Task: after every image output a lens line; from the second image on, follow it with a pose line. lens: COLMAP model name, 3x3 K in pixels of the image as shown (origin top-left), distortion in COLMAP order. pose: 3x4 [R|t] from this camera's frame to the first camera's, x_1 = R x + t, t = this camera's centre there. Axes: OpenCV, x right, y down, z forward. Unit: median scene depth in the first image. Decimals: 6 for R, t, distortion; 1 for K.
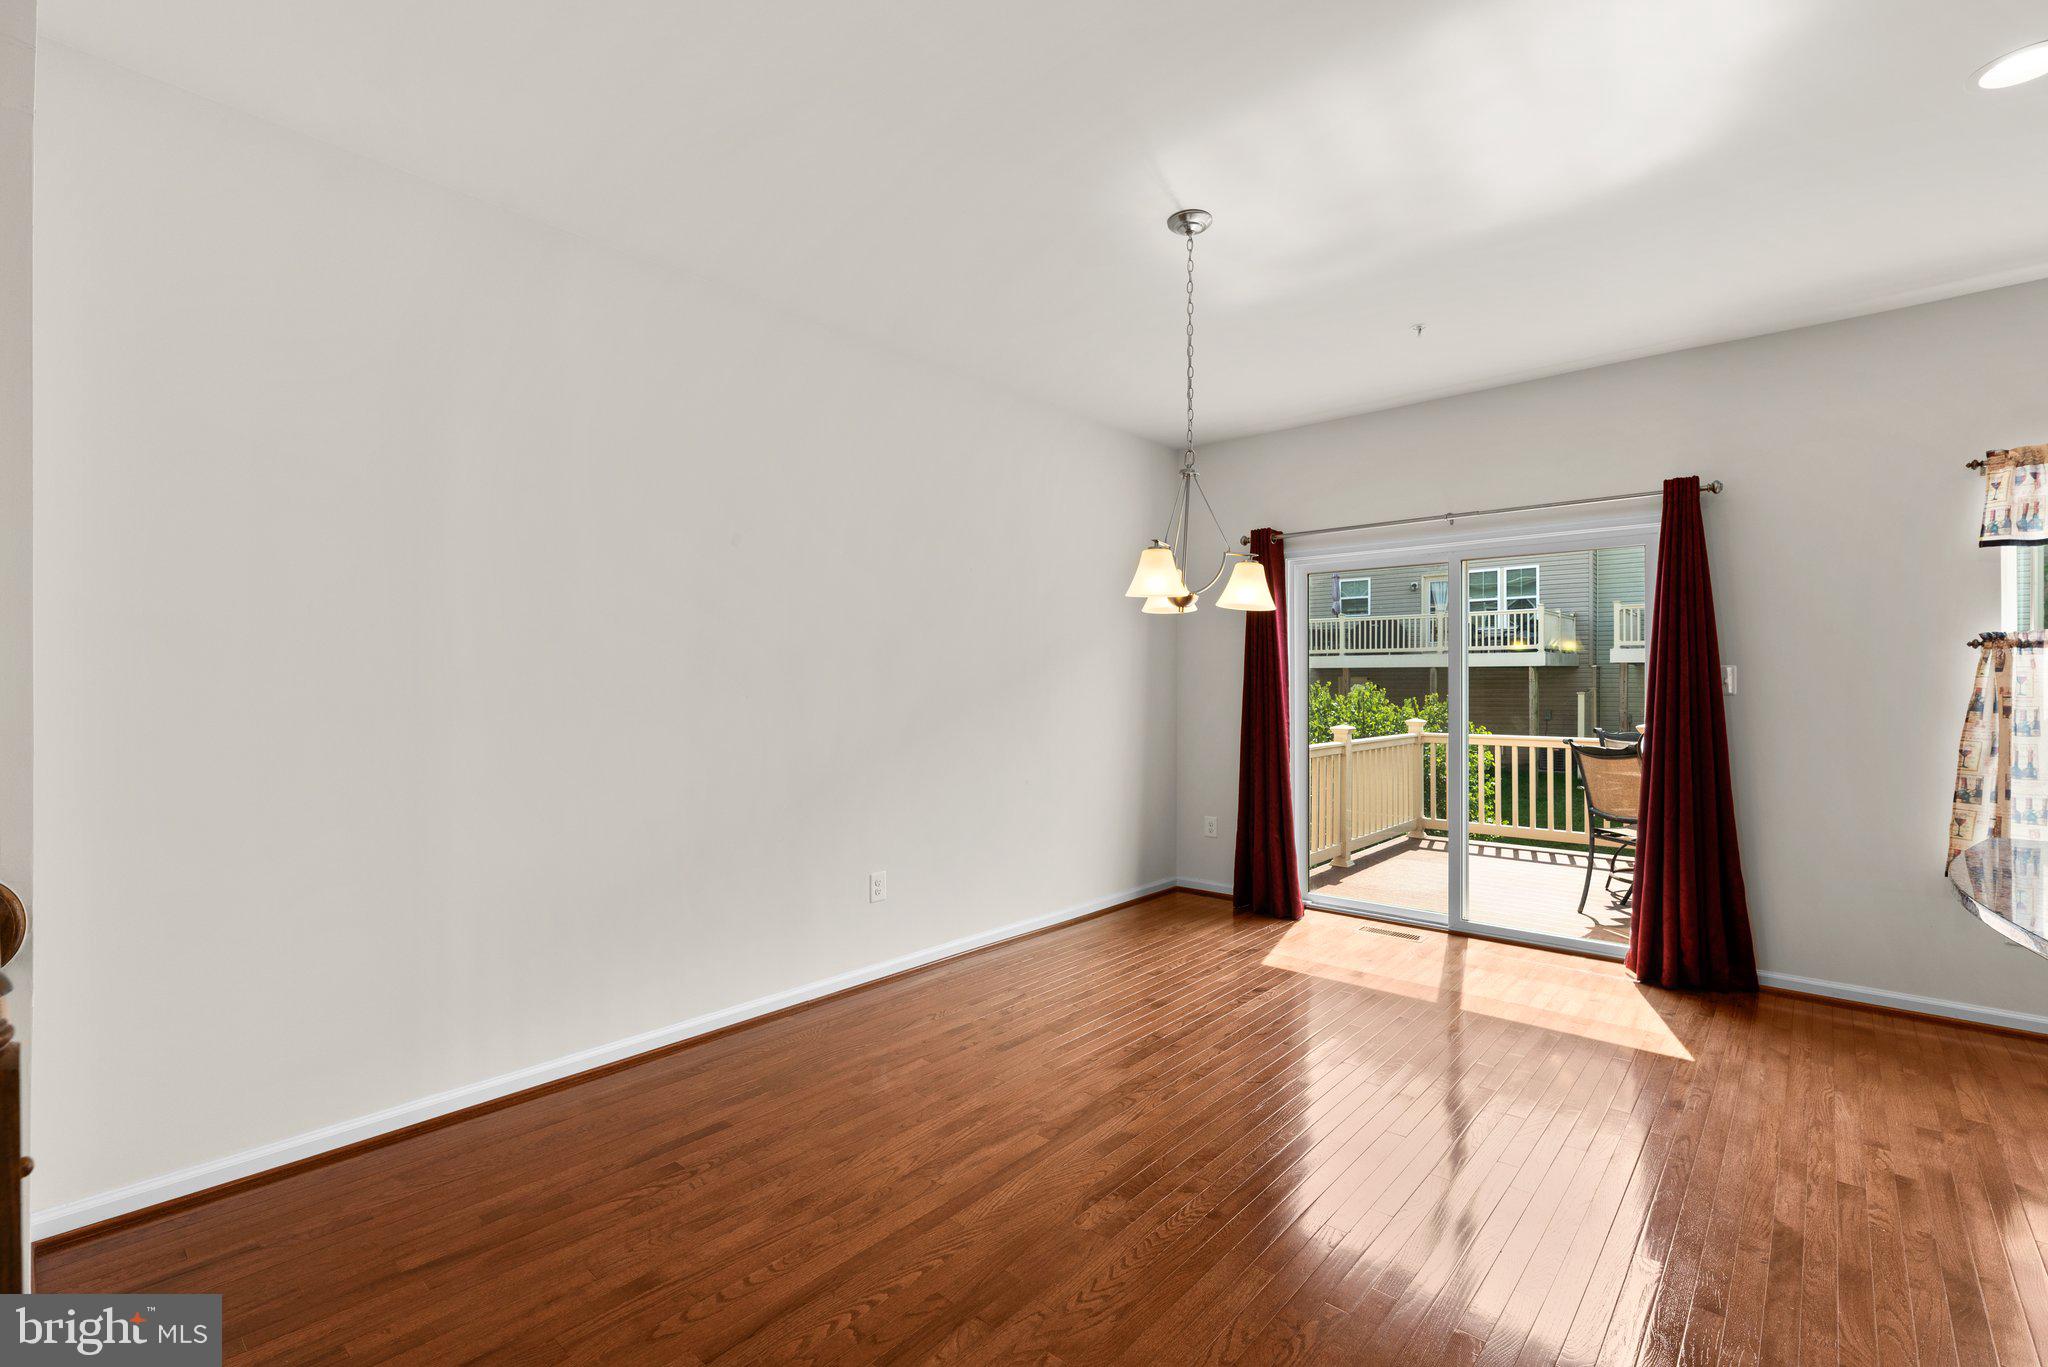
lens RADIAL K [[911.9, 0, 1029.3], [0, 911.9, 686.8], [0, 0, 1]] dist [0.001297, 0.000314]
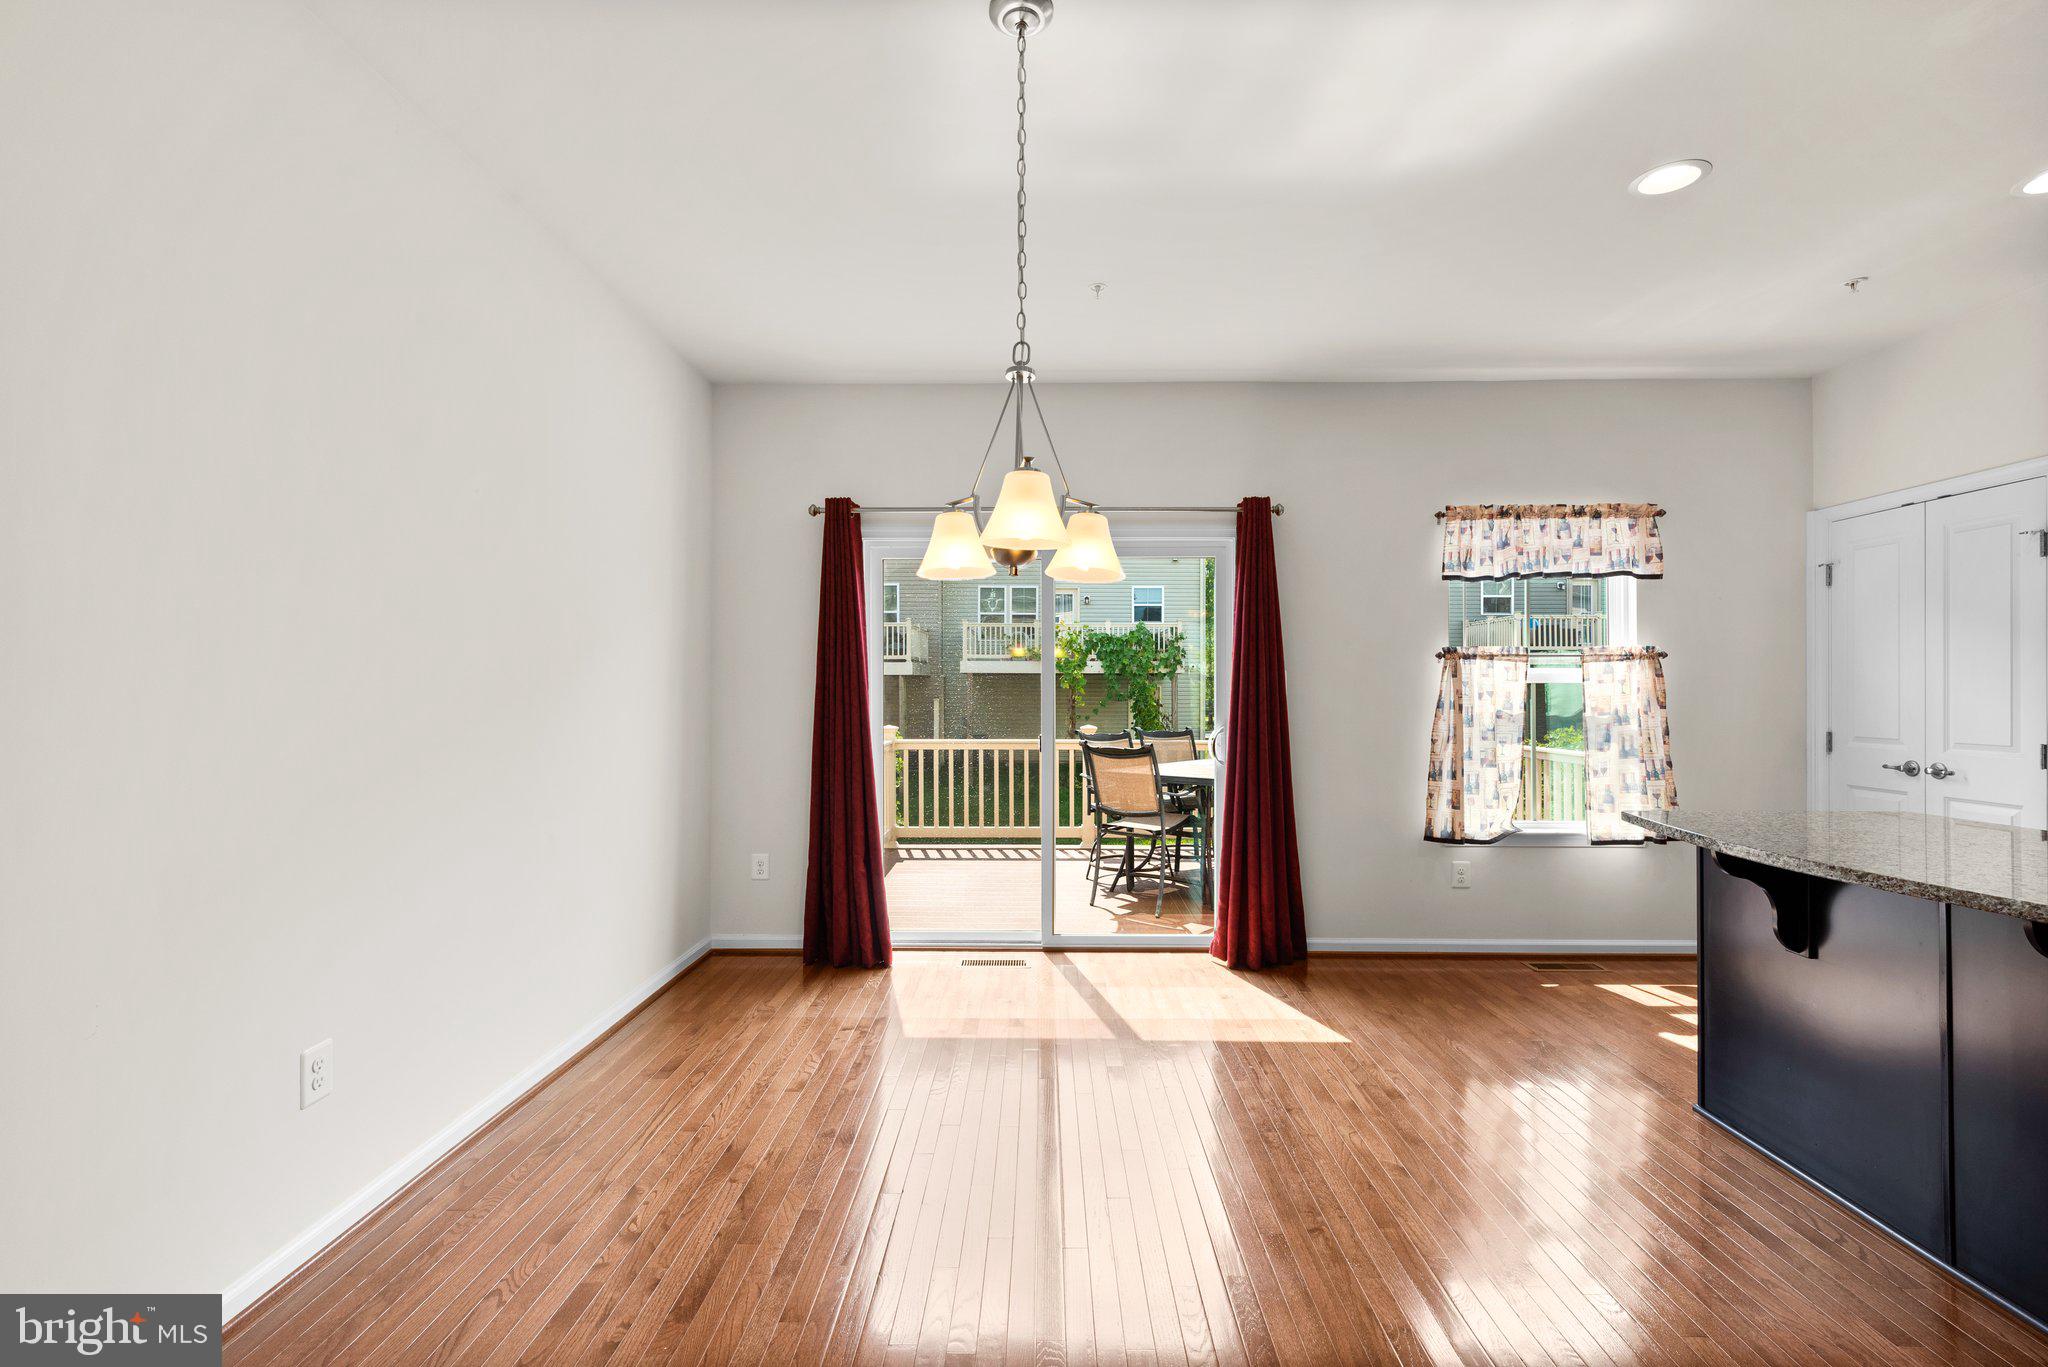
lens RADIAL K [[911.9, 0, 1029.3], [0, 911.9, 686.8], [0, 0, 1]] dist [0.001297, 0.000314]
pose [[0.761558, 0.004889, 0.648078, -0.224167], [0.000961, 0.999962, -0.008672, 0.007112], [-0.648096, 0.007227, 0.761525, 0.397221]]
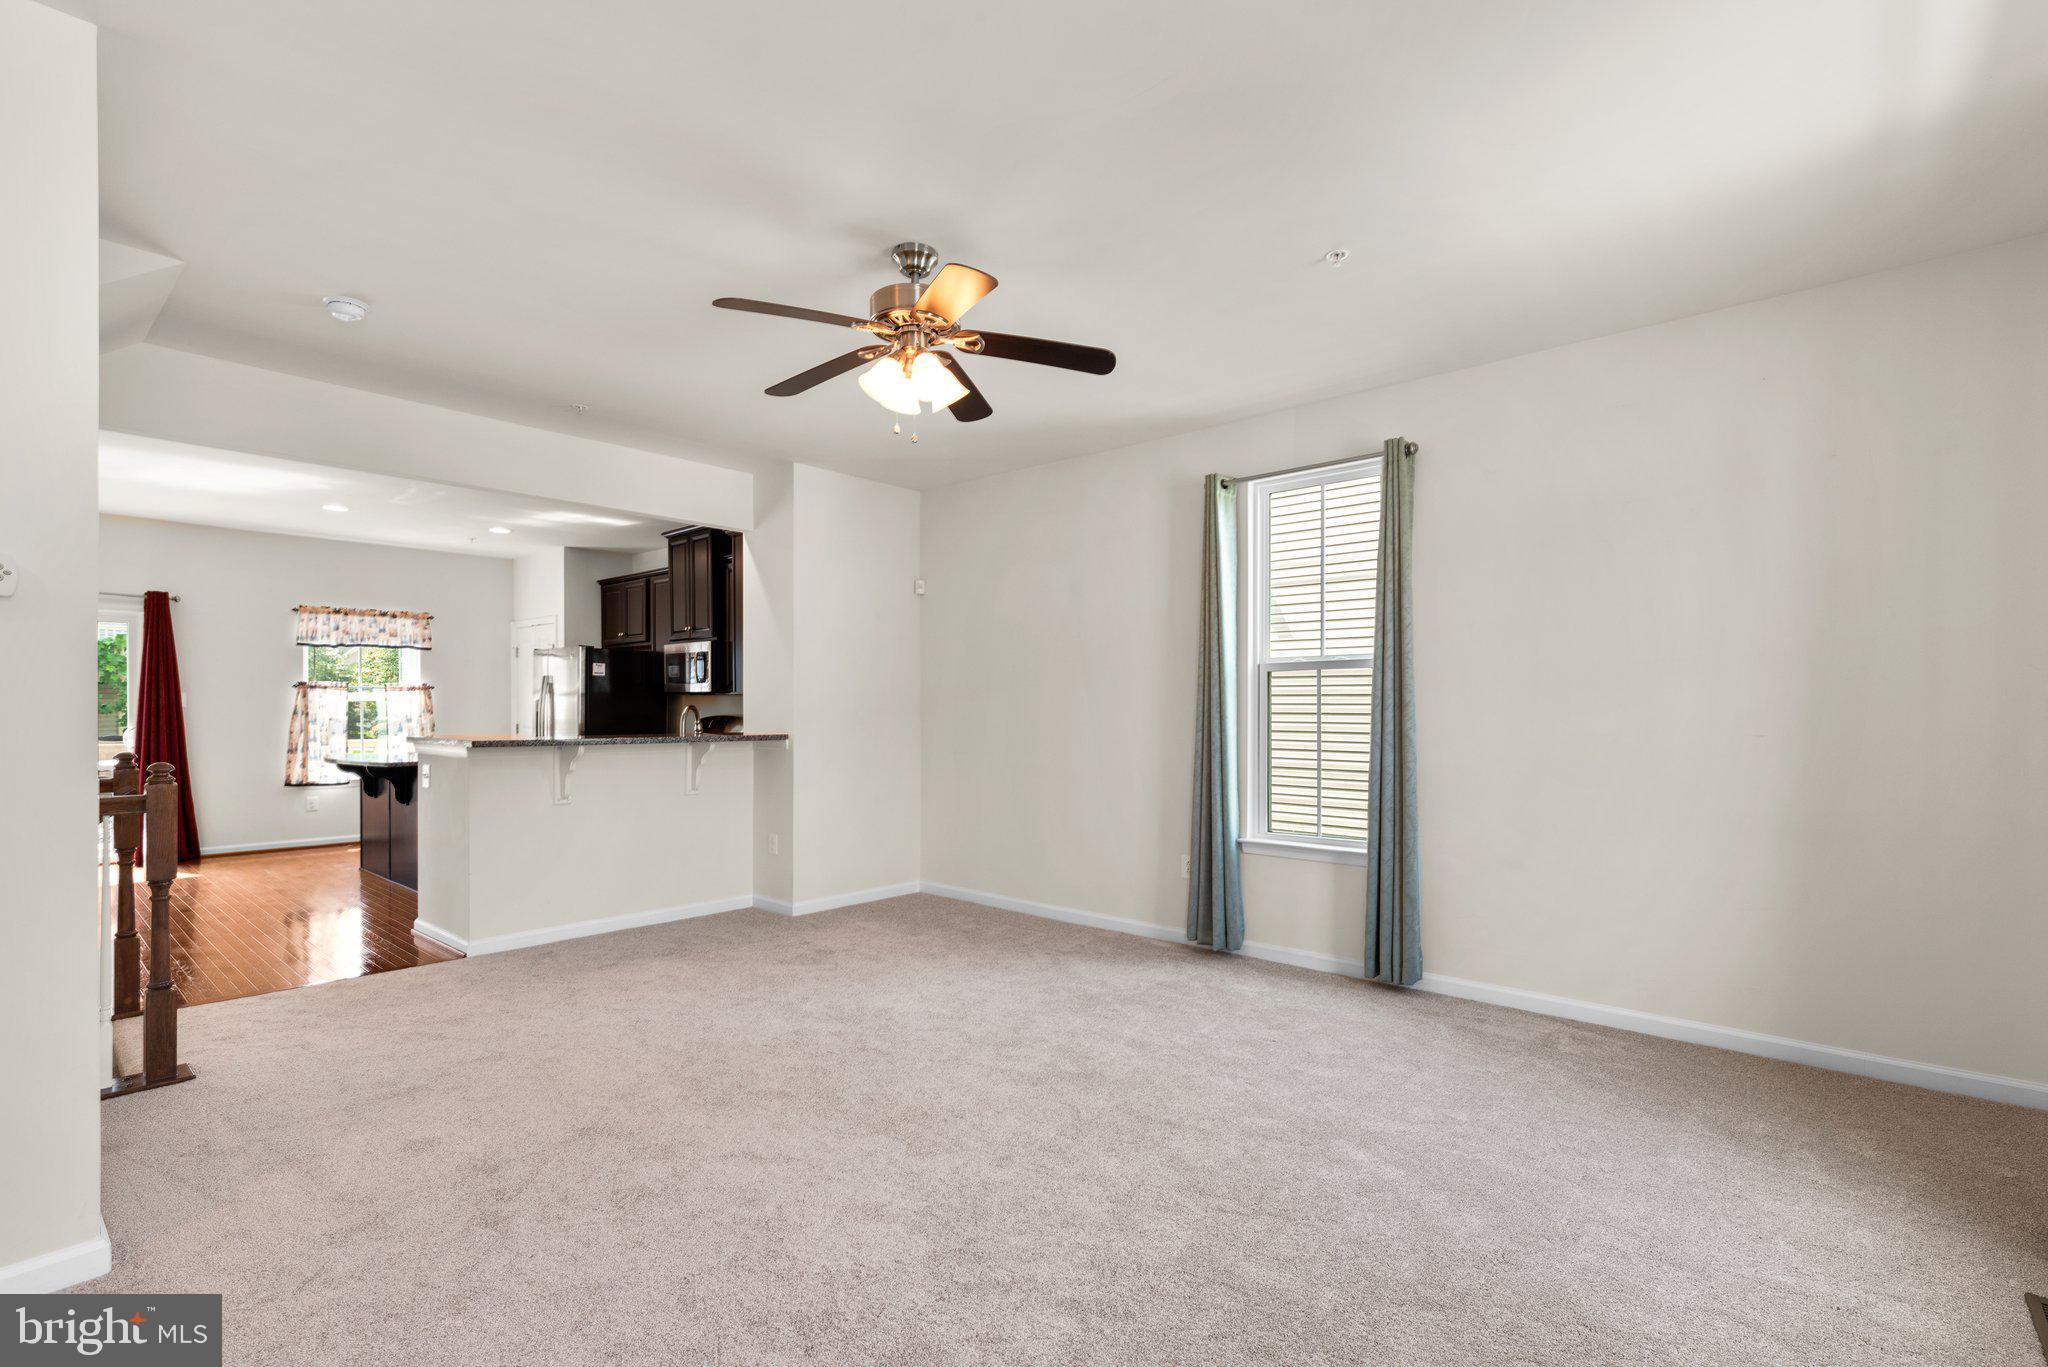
lens RADIAL K [[931.7, 0, 1036.1], [0, 931.7, 714.6], [0, 0, 1]] dist [0.003015, -0.000254]
pose [[-0.001138, -0.007454, 0.999972, -1.362847], [-0.000088, 0.999972, 0.007453, 0.008748], [-0.999999, -0.000079, -0.001139, -0.901308]]
